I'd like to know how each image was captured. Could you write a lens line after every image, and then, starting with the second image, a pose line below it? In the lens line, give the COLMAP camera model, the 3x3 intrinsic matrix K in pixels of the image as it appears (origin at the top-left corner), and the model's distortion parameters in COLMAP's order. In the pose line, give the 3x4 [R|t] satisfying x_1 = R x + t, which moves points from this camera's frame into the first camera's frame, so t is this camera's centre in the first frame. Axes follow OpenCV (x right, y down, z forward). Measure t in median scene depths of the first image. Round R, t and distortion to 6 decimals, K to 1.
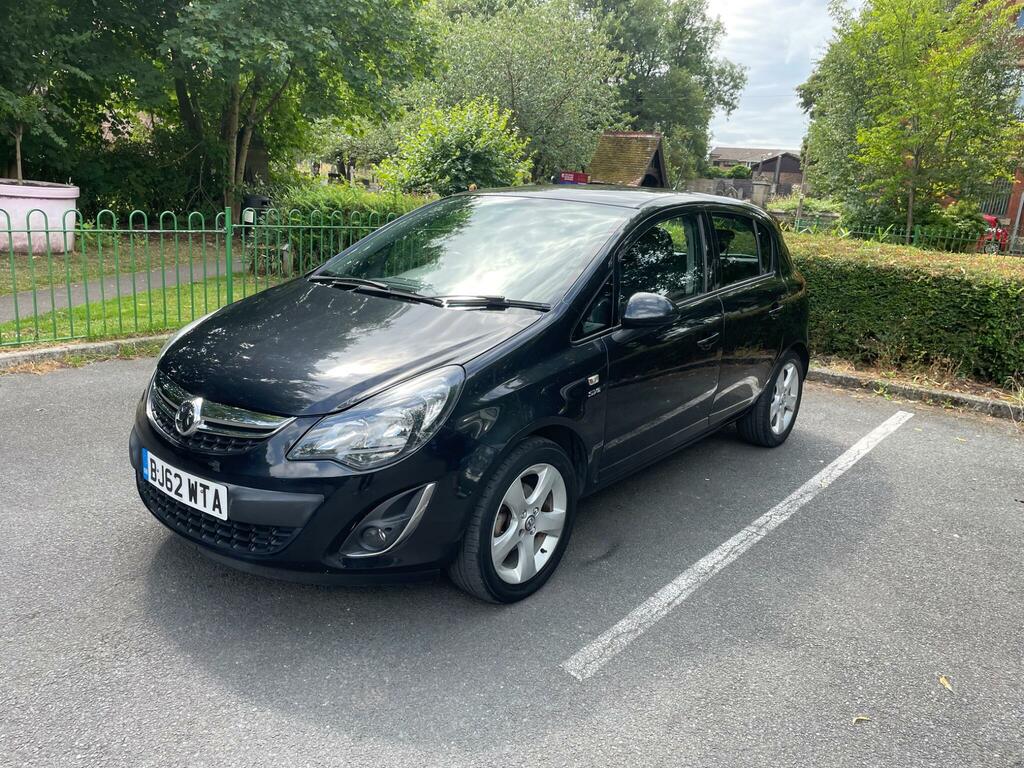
lens RADIAL K [[798.8, 0, 512.0], [0, 798.8, 384.0], [0, 0, 1]] dist [0.099780, -0.151067]
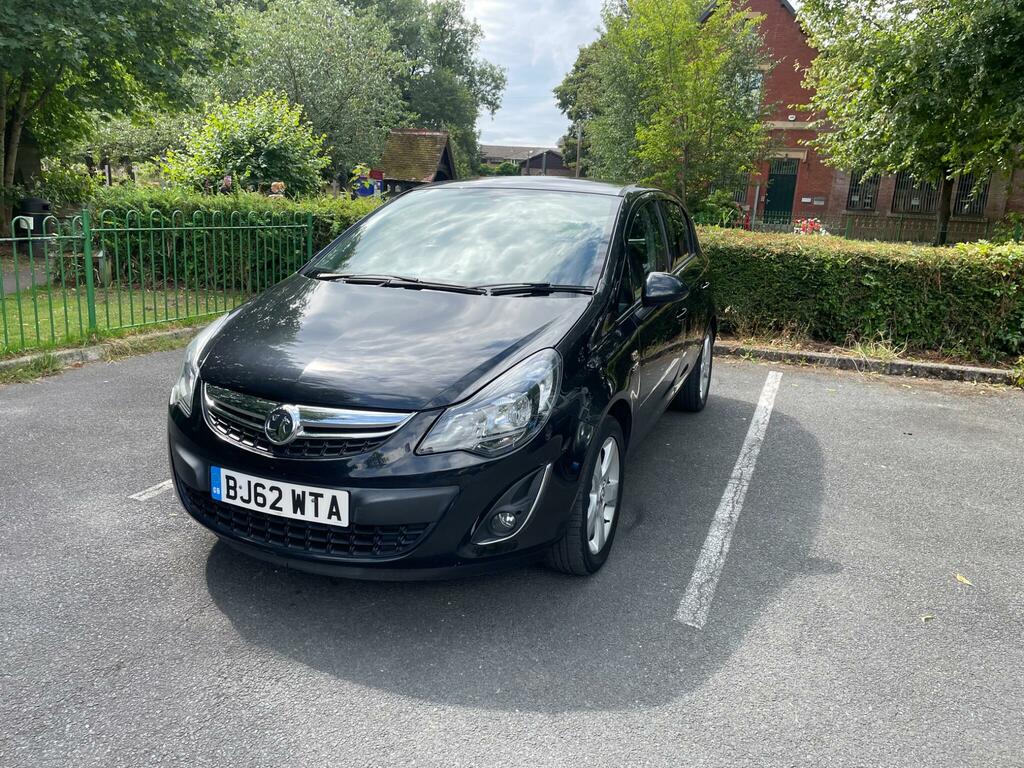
lens RADIAL K [[798.8, 0, 512.4], [0, 798.8, 372.7], [0, 0, 1]] dist [0.080683, -0.097267]
pose [[0.956394, -0.084684, 0.279535, -0.176296], [0.087484, 0.996163, 0.002468, 0.000542], [-0.278671, 0.022094, 0.960132, 0.010360]]
